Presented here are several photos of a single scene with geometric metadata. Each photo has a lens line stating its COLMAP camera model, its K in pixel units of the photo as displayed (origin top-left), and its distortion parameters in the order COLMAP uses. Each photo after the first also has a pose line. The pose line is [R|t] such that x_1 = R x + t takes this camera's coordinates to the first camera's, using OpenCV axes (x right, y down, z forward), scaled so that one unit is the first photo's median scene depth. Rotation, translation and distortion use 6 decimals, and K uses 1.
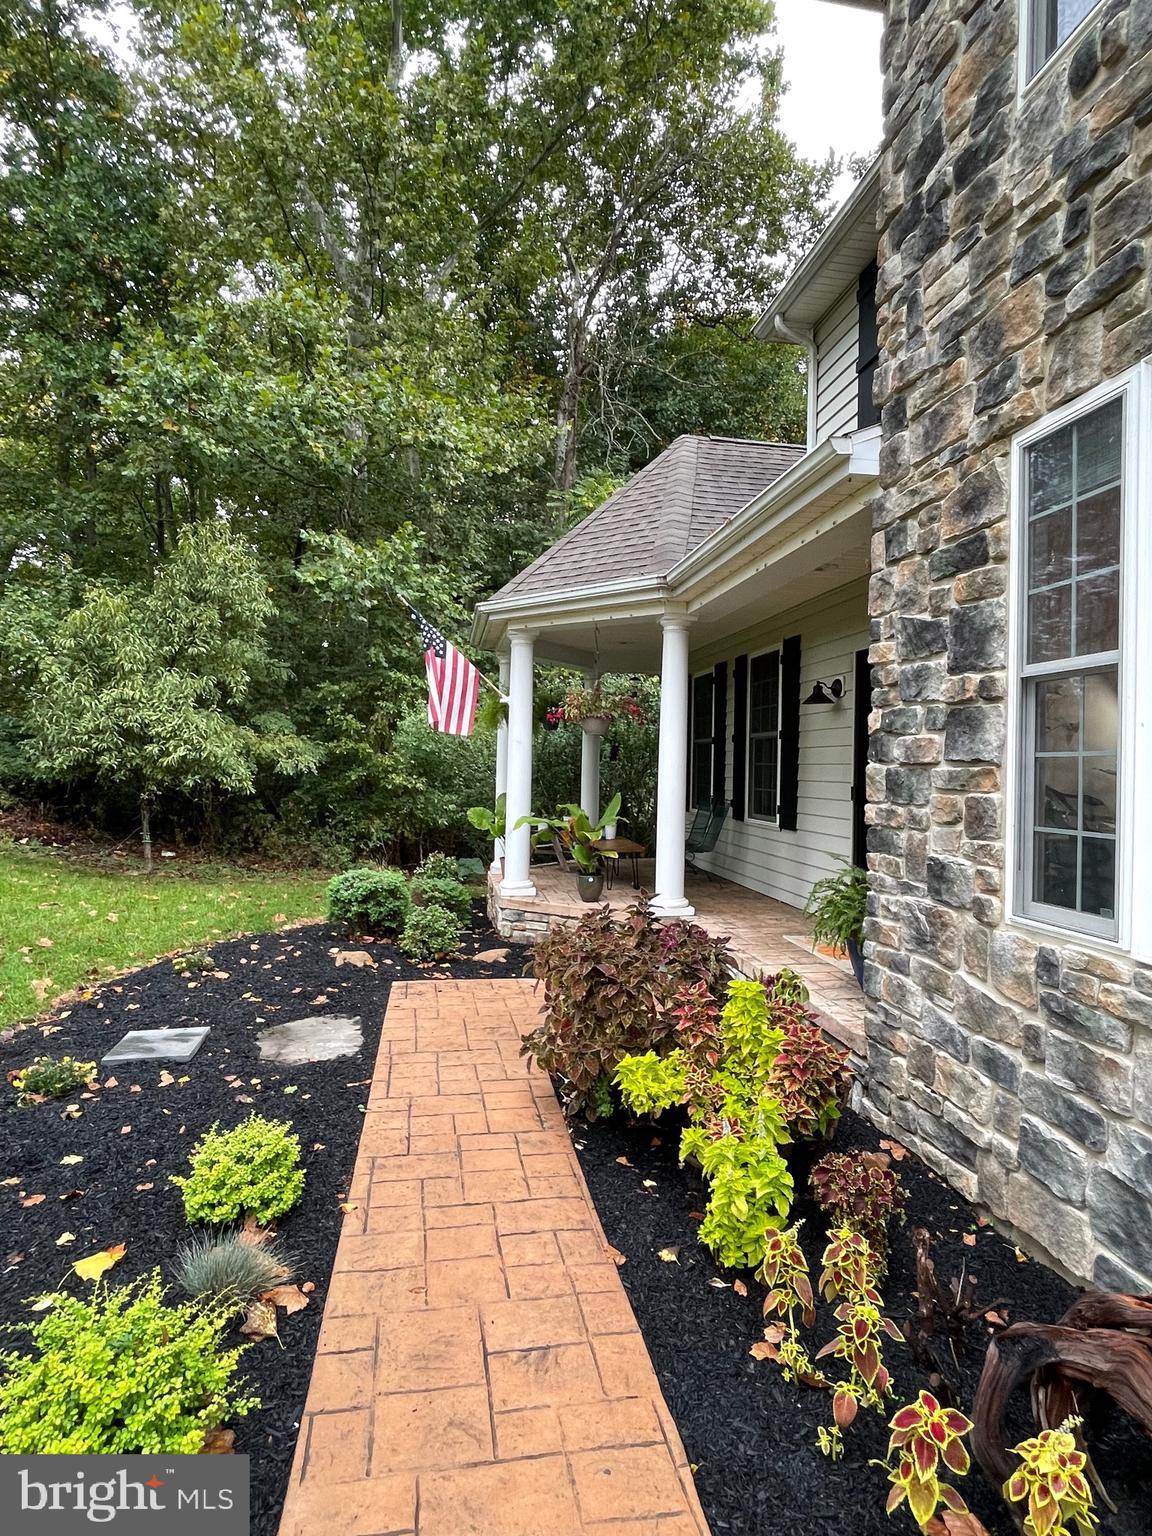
lens RADIAL K [[842.8, 0, 585.1], [0, 842.8, 764.4], [0, 0, 1]] dist [-0.010625, 0.007744]
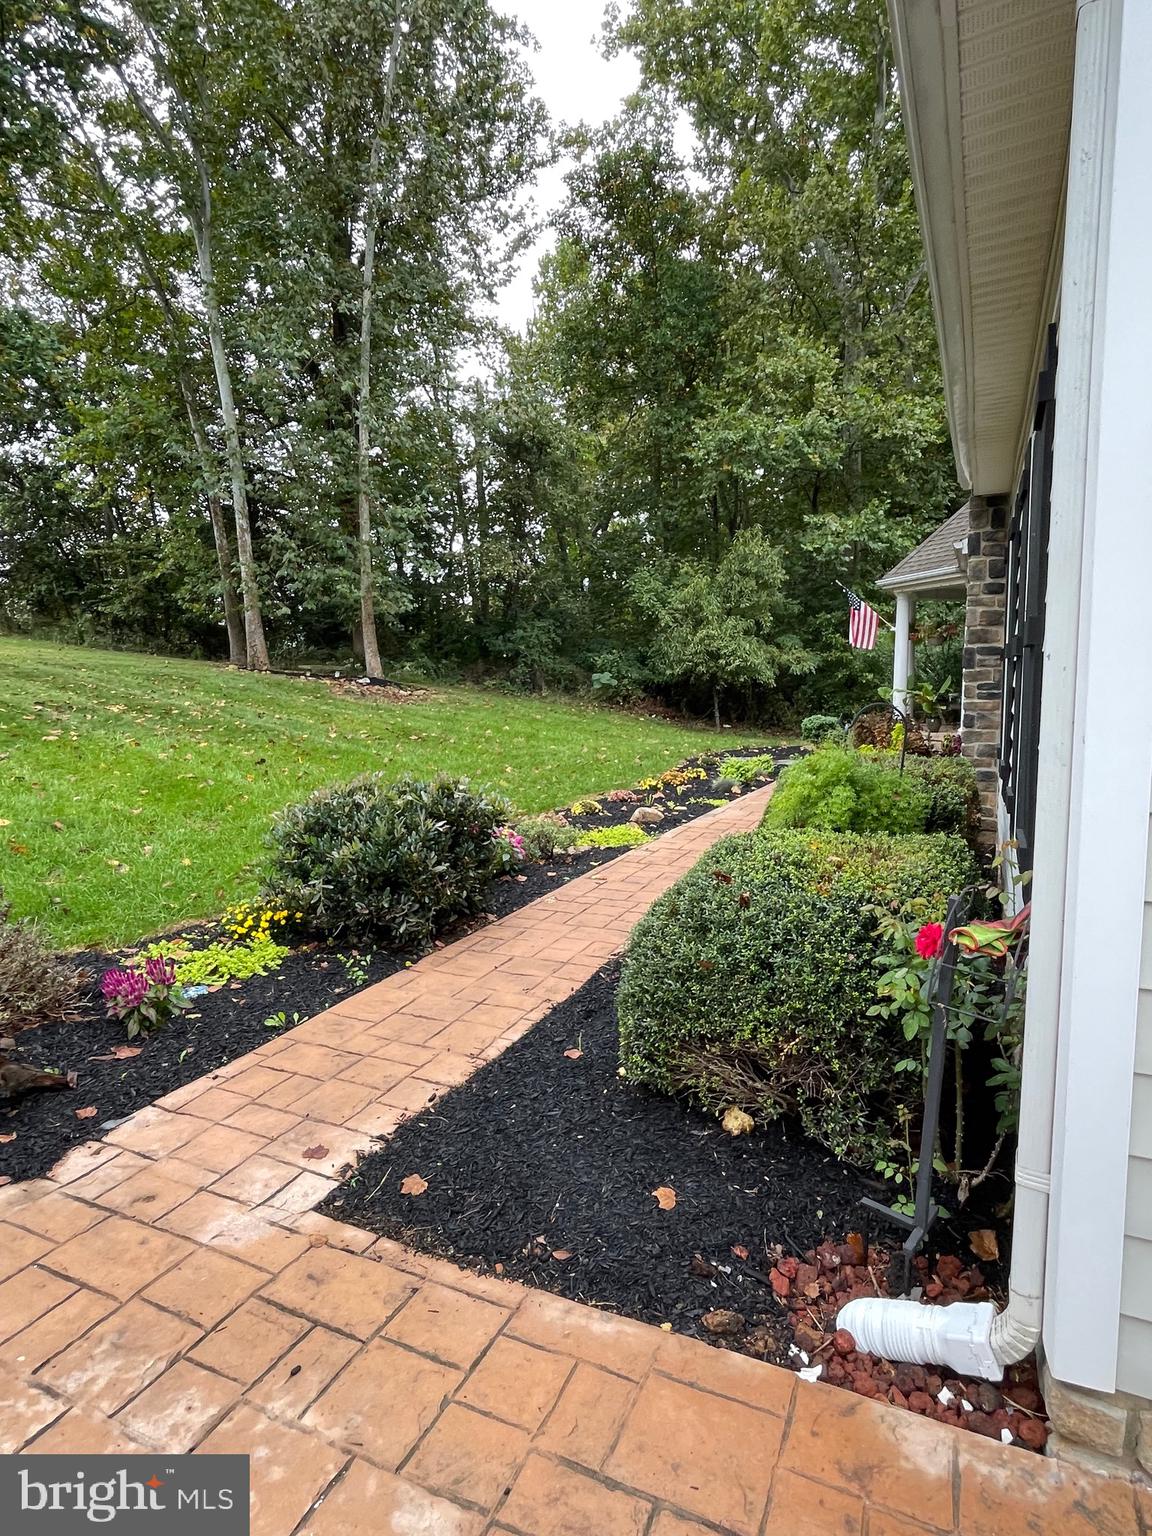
lens RADIAL K [[842.8, 0, 576.7], [0, 842.8, 780.0], [0, 0, 1]] dist [-0.010625, 0.007744]
pose [[0.816151, 0.040635, -0.576408, 0.292364], [0.033069, 0.992605, 0.116800, 0.012466], [0.576891, -0.114387, 0.808772, -0.689714]]
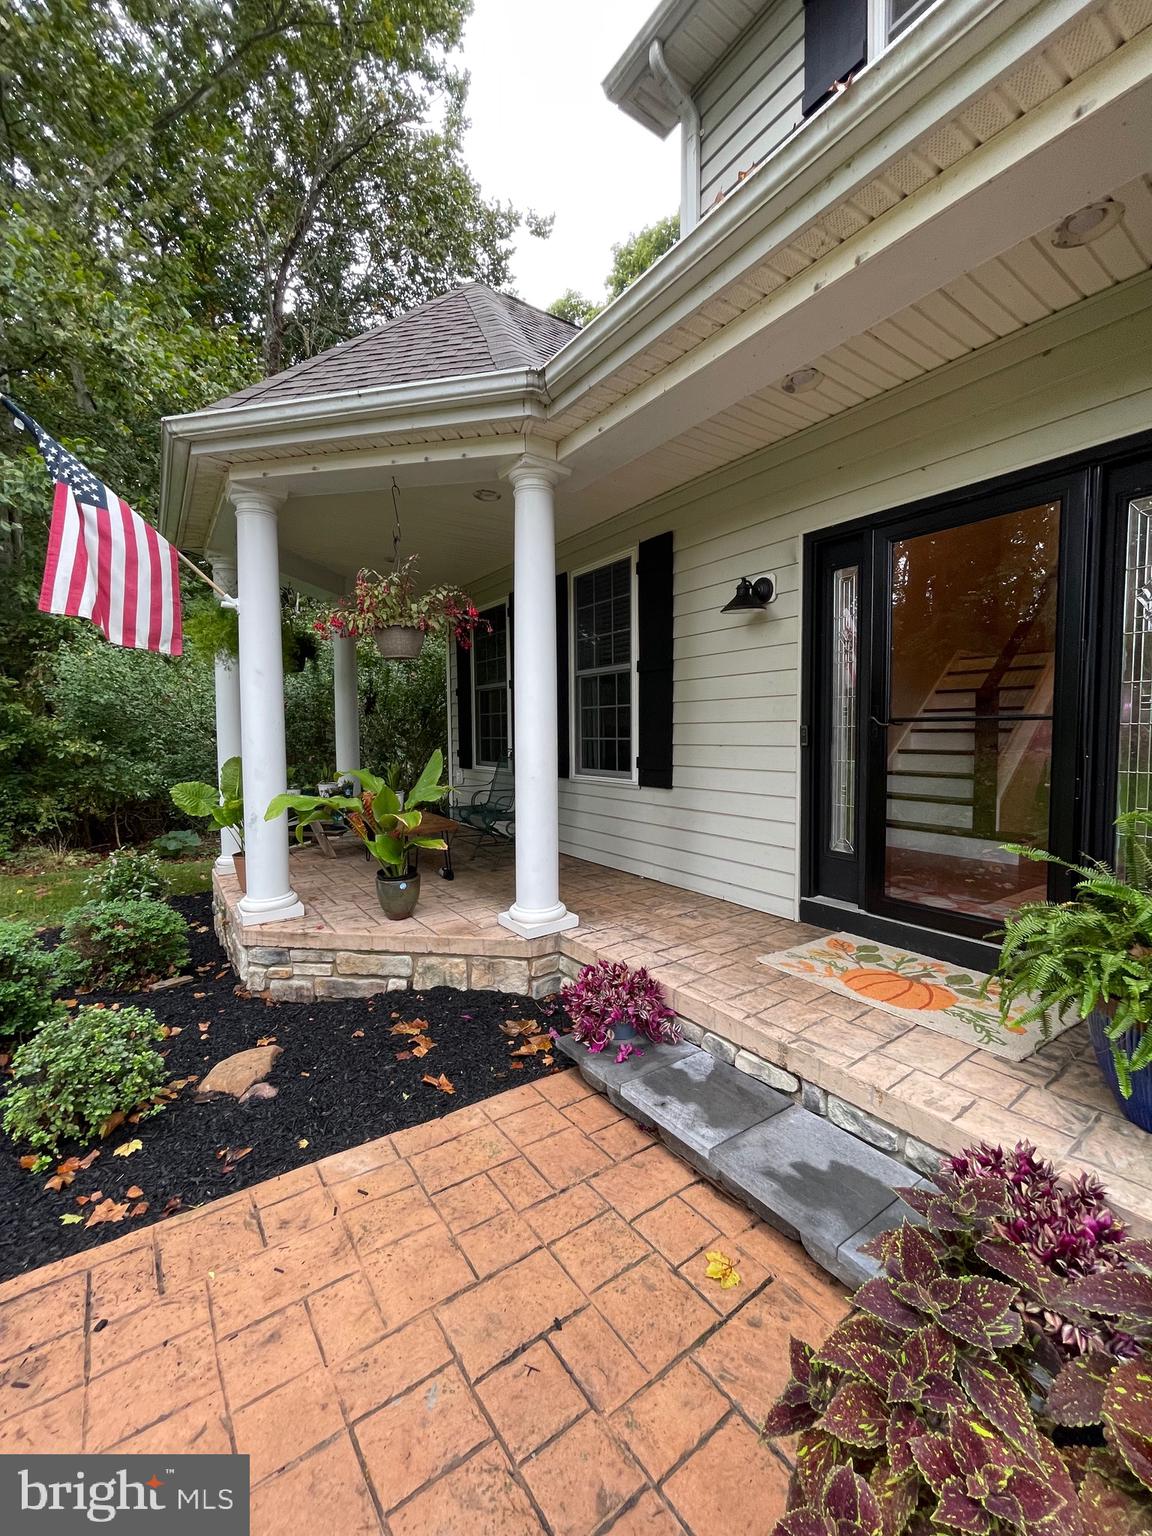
lens RADIAL K [[622.4, 0, 578.8], [0, 622.4, 761.7], [0, 0, 1]] dist [-0.004800, 0.003227]
pose [[0.905825, -0.048640, 0.420851, -0.041358], [0.025457, 0.997841, 0.060534, 0.010582], [-0.422887, -0.044120, 0.905108, 0.322631]]
